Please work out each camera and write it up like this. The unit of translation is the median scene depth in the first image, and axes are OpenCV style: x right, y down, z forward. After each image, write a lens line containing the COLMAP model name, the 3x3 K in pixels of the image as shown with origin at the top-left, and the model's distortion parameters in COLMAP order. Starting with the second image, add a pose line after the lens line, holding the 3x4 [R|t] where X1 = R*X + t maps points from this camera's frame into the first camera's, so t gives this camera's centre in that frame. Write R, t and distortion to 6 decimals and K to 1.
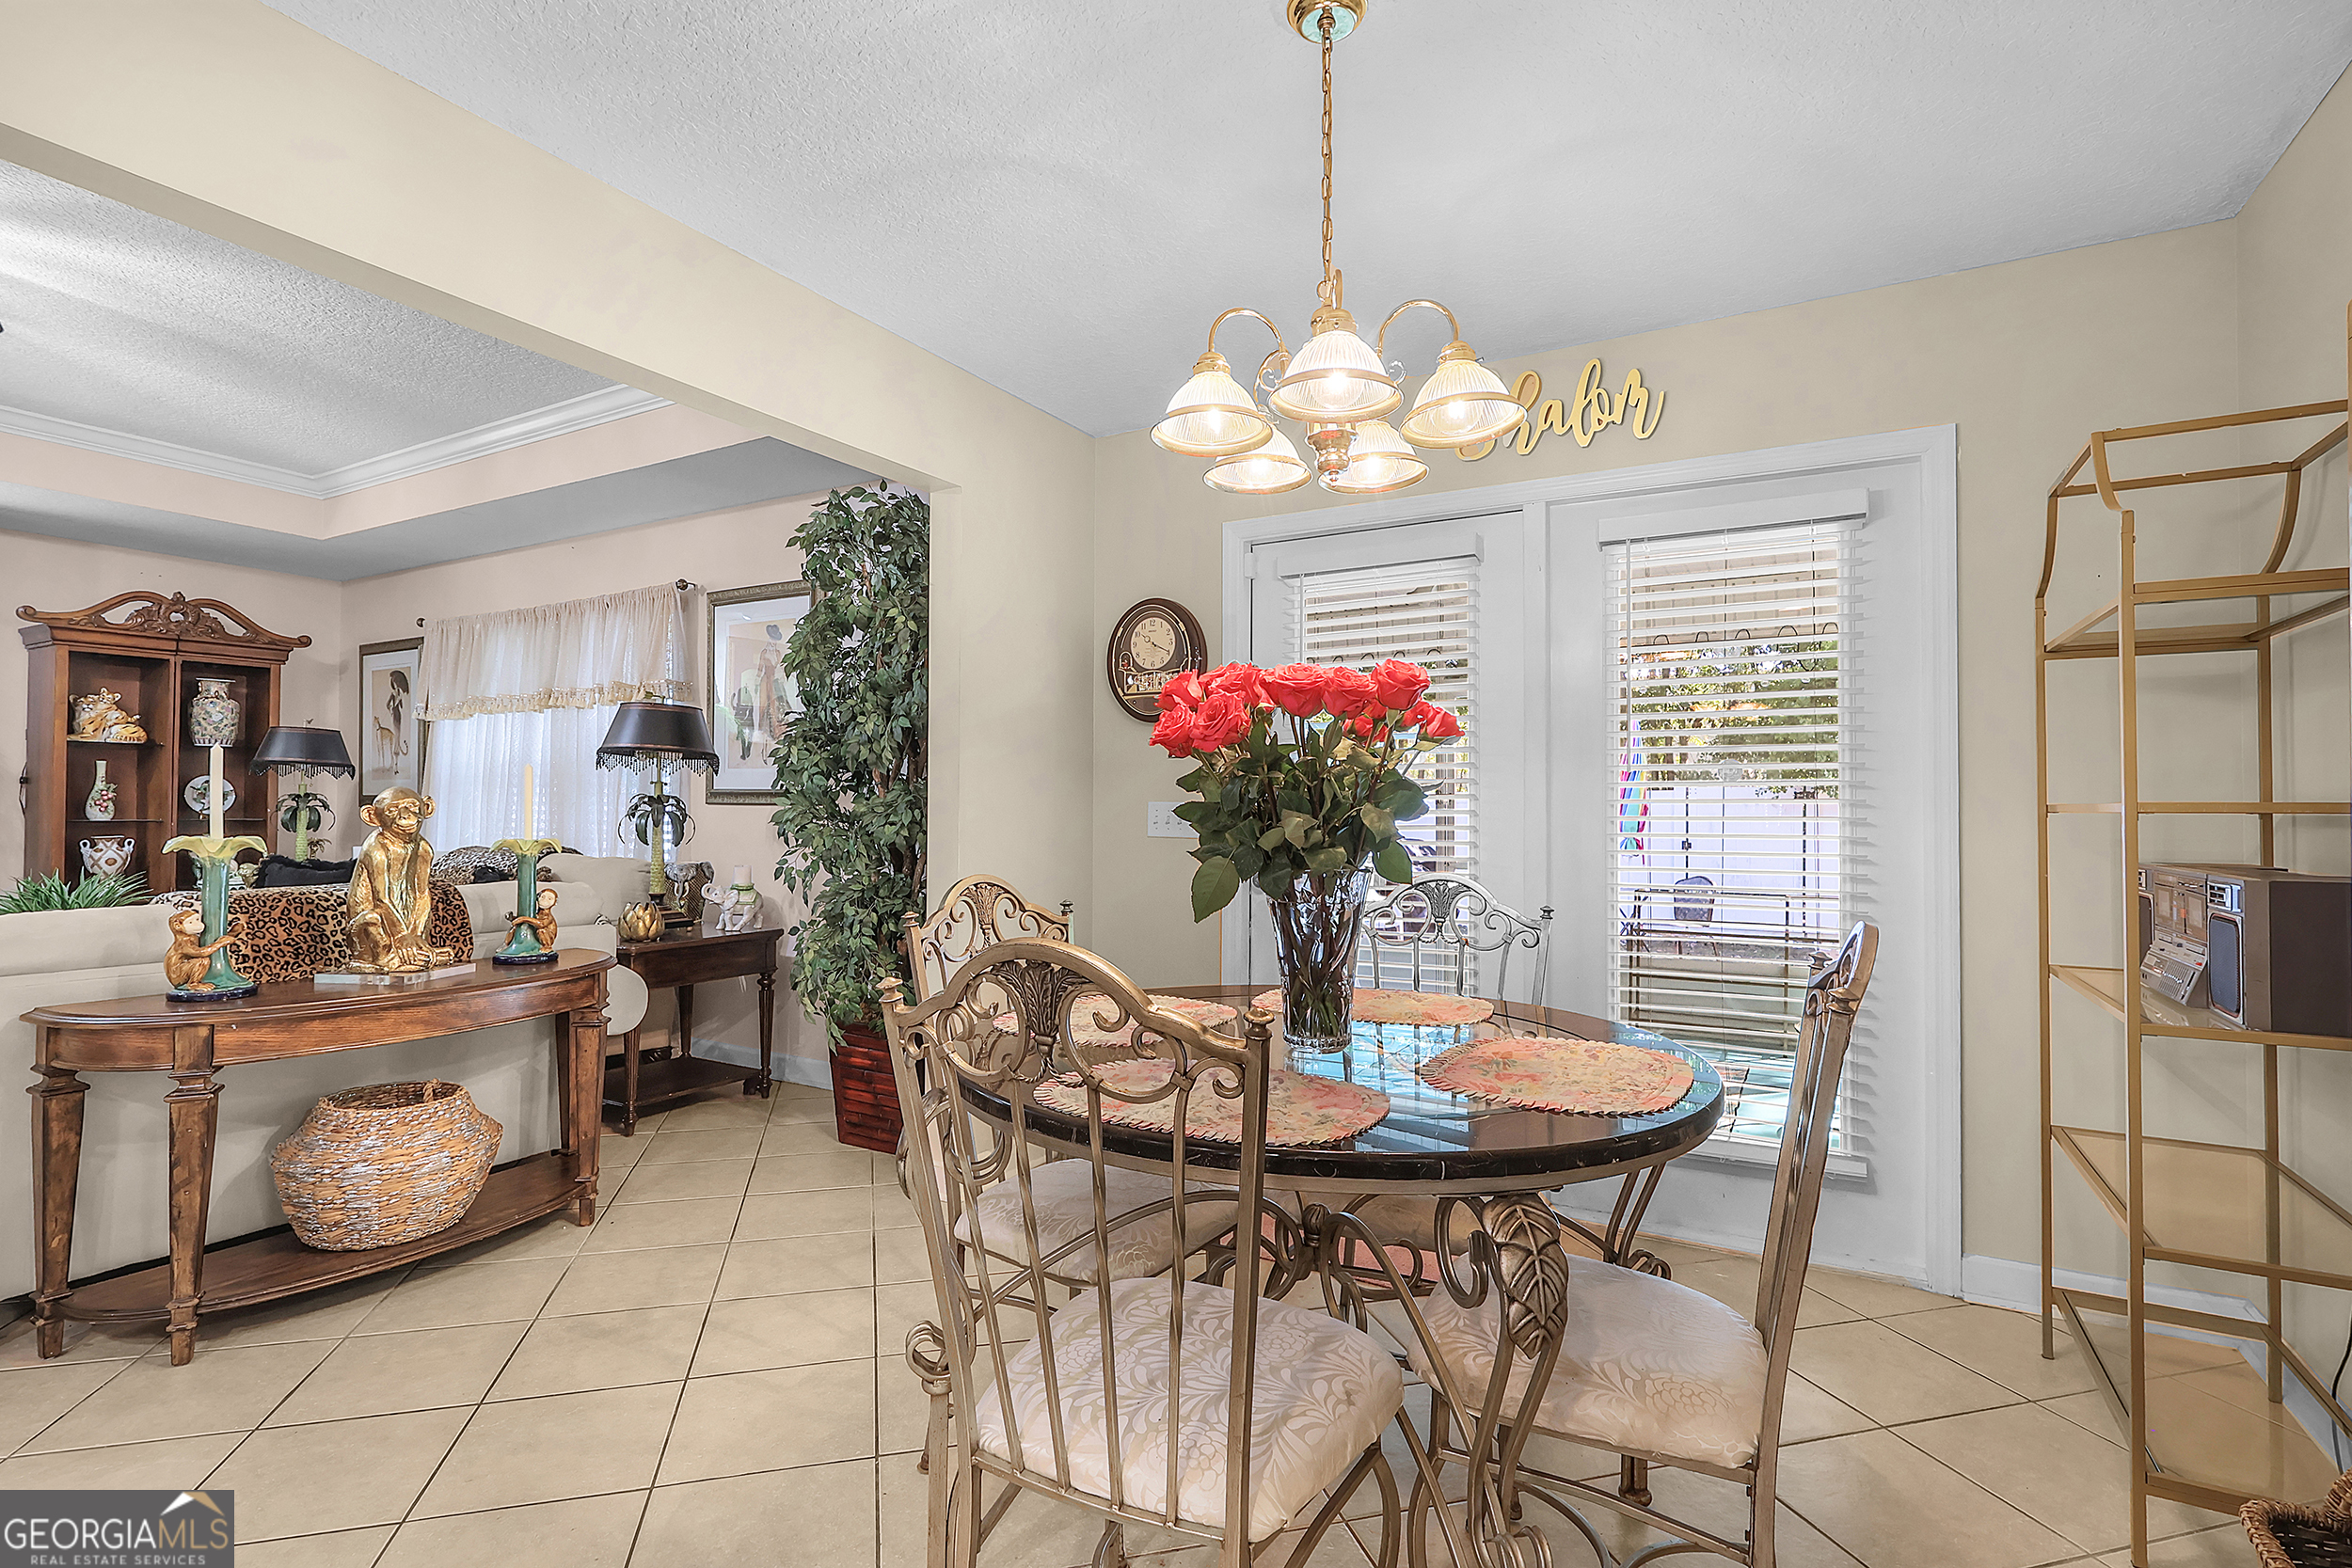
lens RADIAL K [[1106.3, 0, 1192.2], [0, 1106.3, 781.5], [0, 0, 1]] dist [-0.007197, 0.001880]
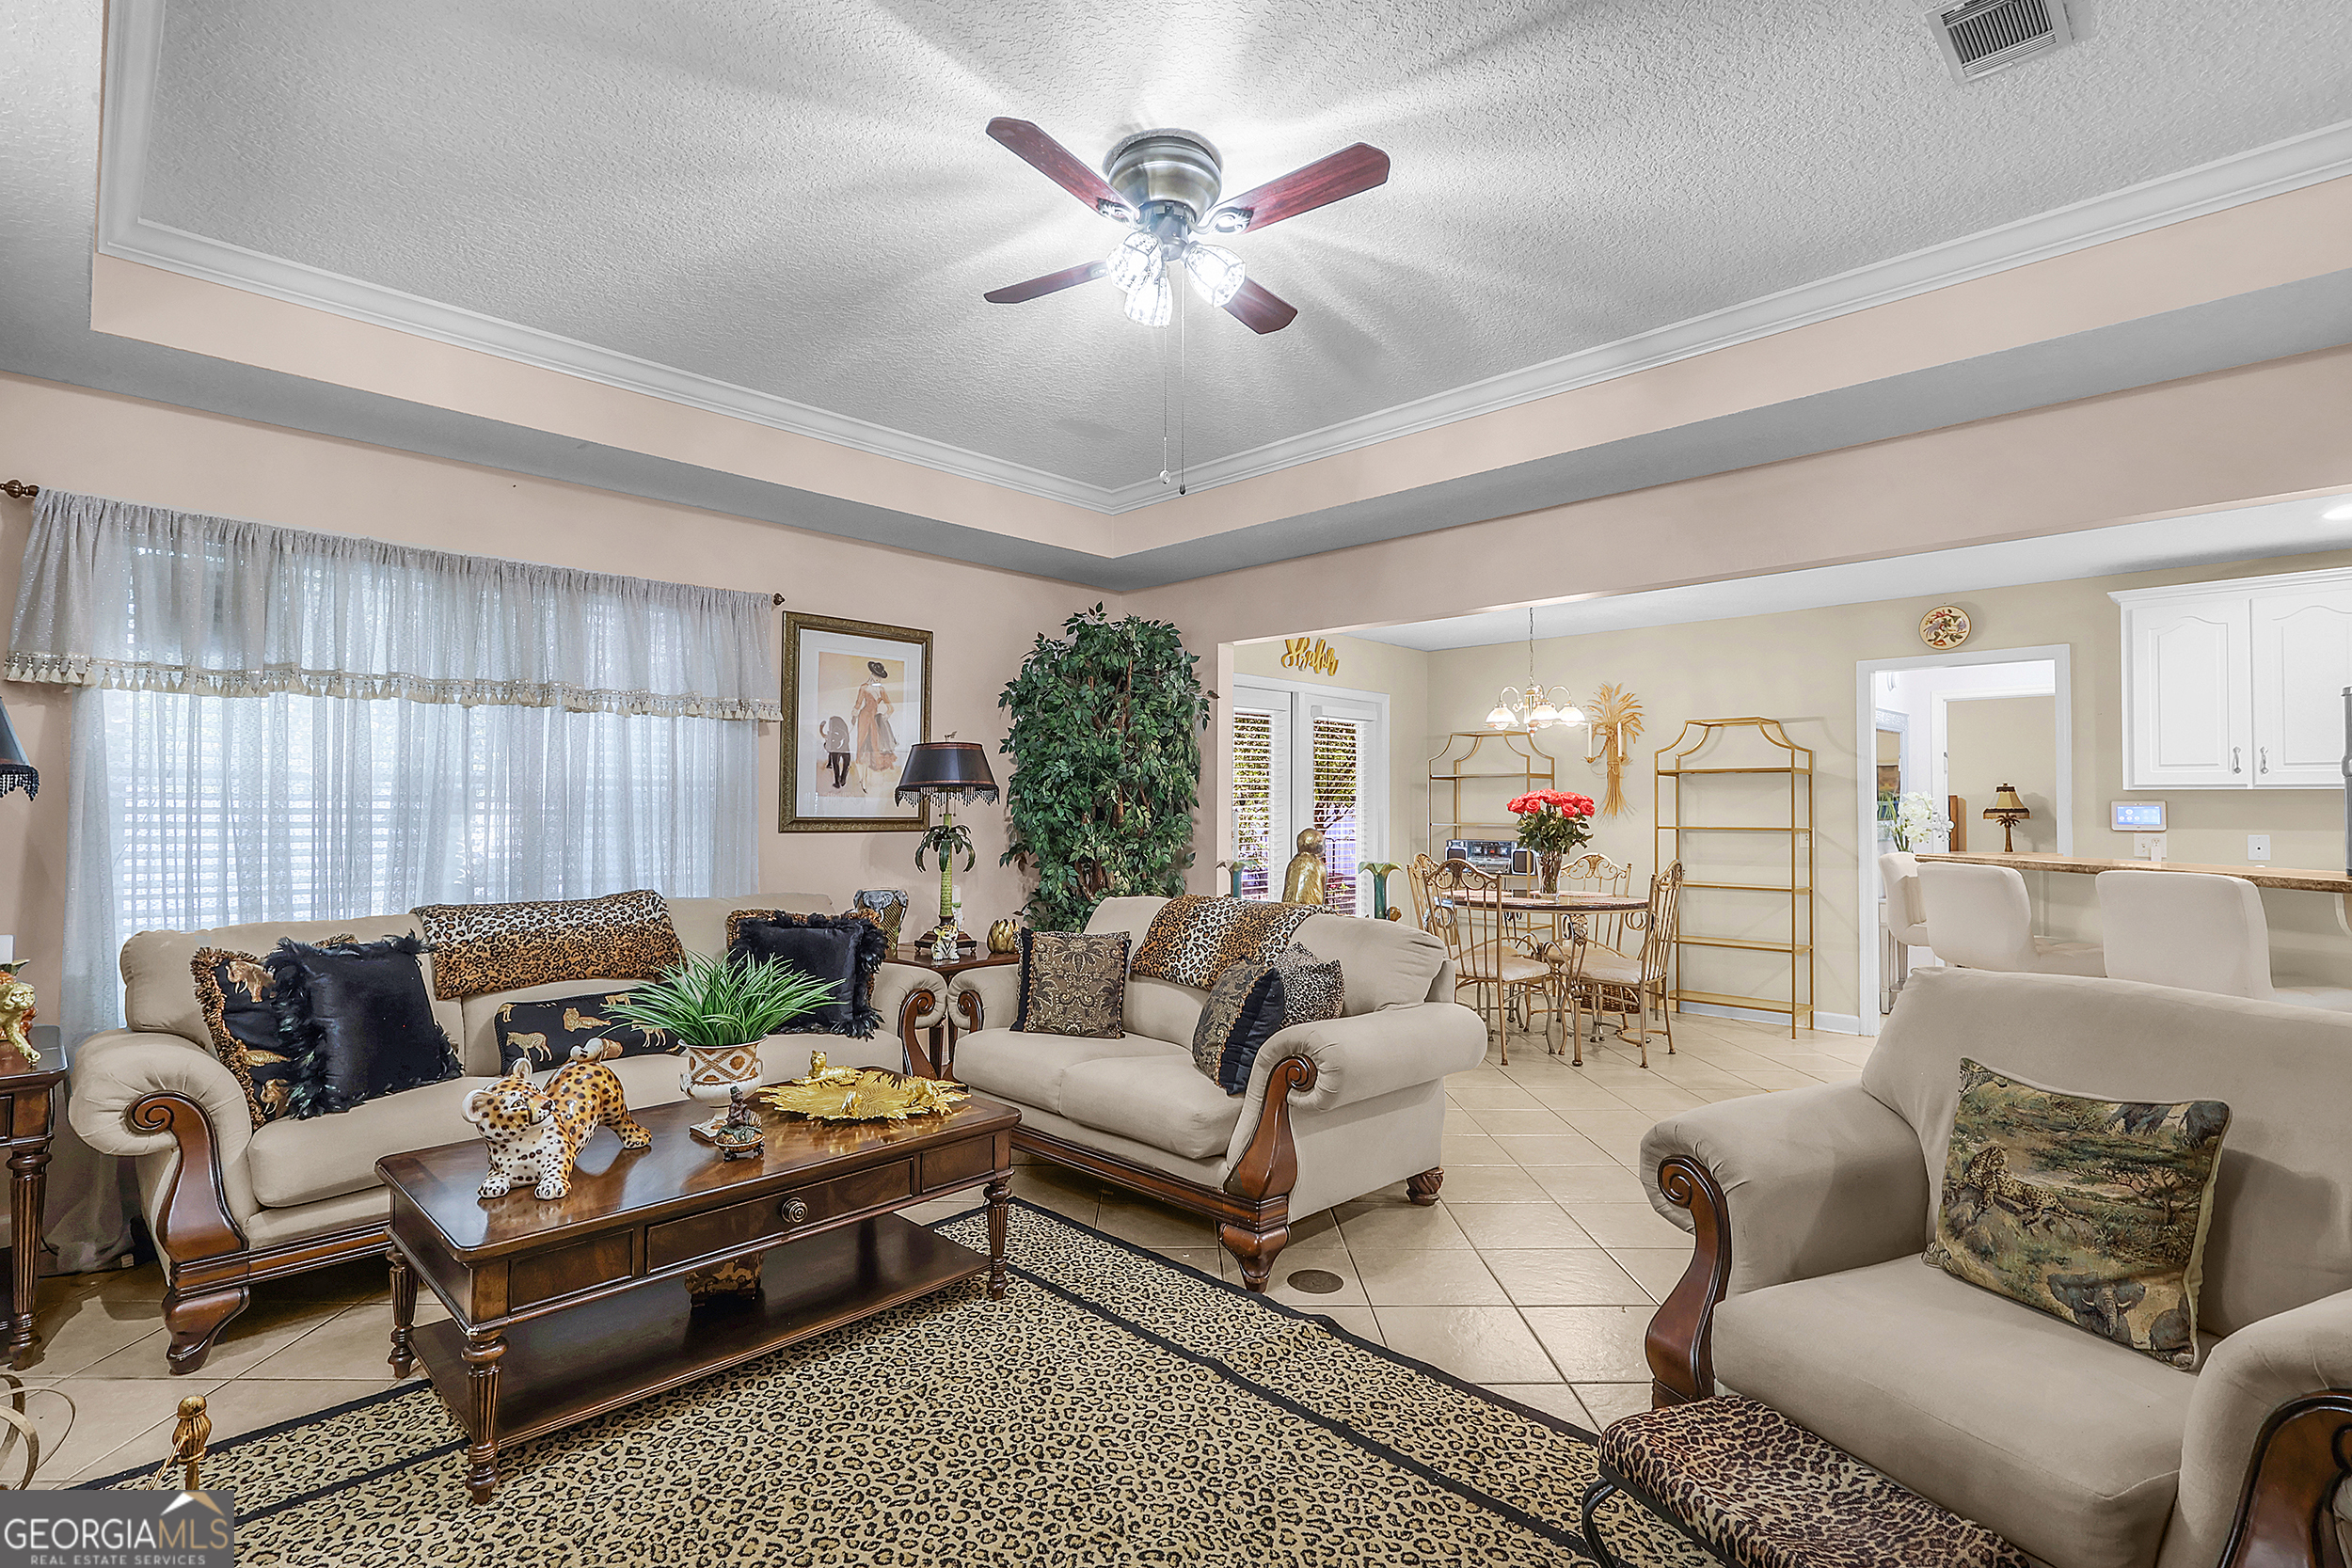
lens RADIAL K [[1106.3, 0, 1139.3], [0, 1106.3, 786.7], [0, 0, 1]] dist [-0.007197, 0.001880]
pose [[0.282268, 0.016216, 0.959198, -1.714548], [-0.024034, 0.999663, -0.009828, -0.023851], [-0.959034, -0.020279, 0.282563, 0.591830]]
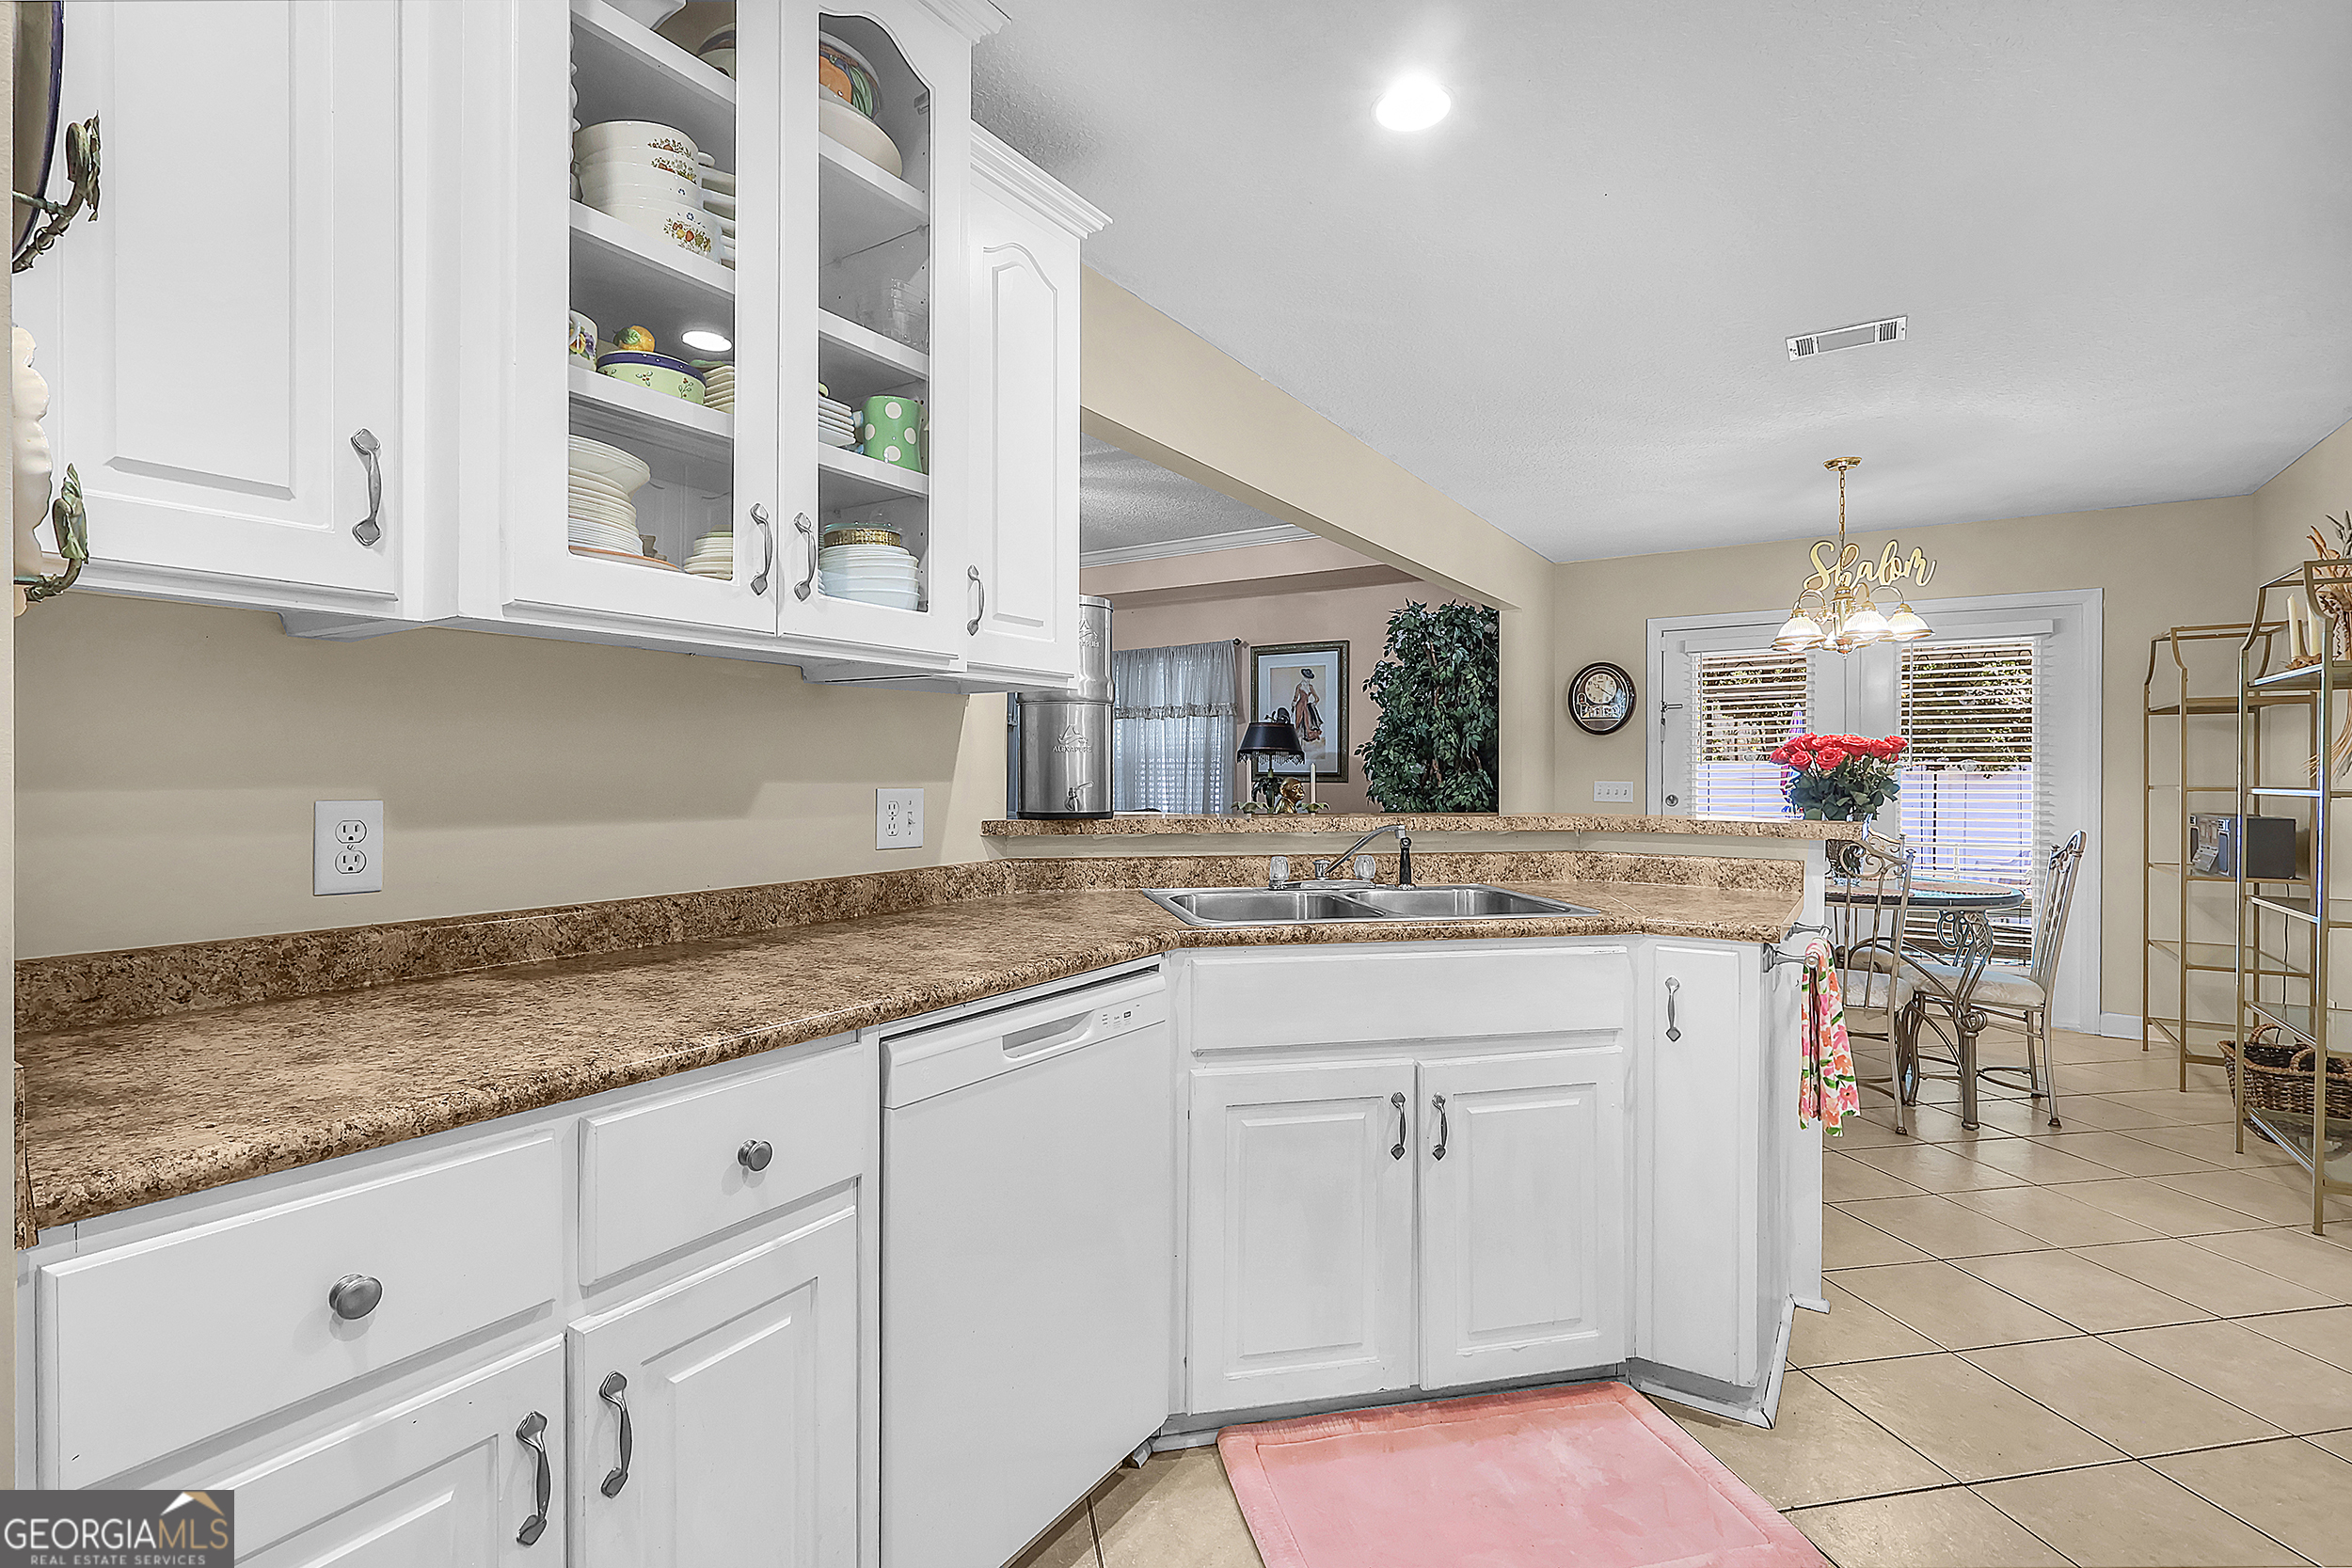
lens RADIAL K [[1106.3, 0, 1176.9], [0, 1106.3, 778.6], [0, 0, 1]] dist [-0.007197, 0.001880]
pose [[0.998271, -0.002234, -0.058735, -0.613494], [0.003814, 0.999633, 0.026814, -0.035958], [0.058654, -0.026992, 0.997913, -0.777951]]
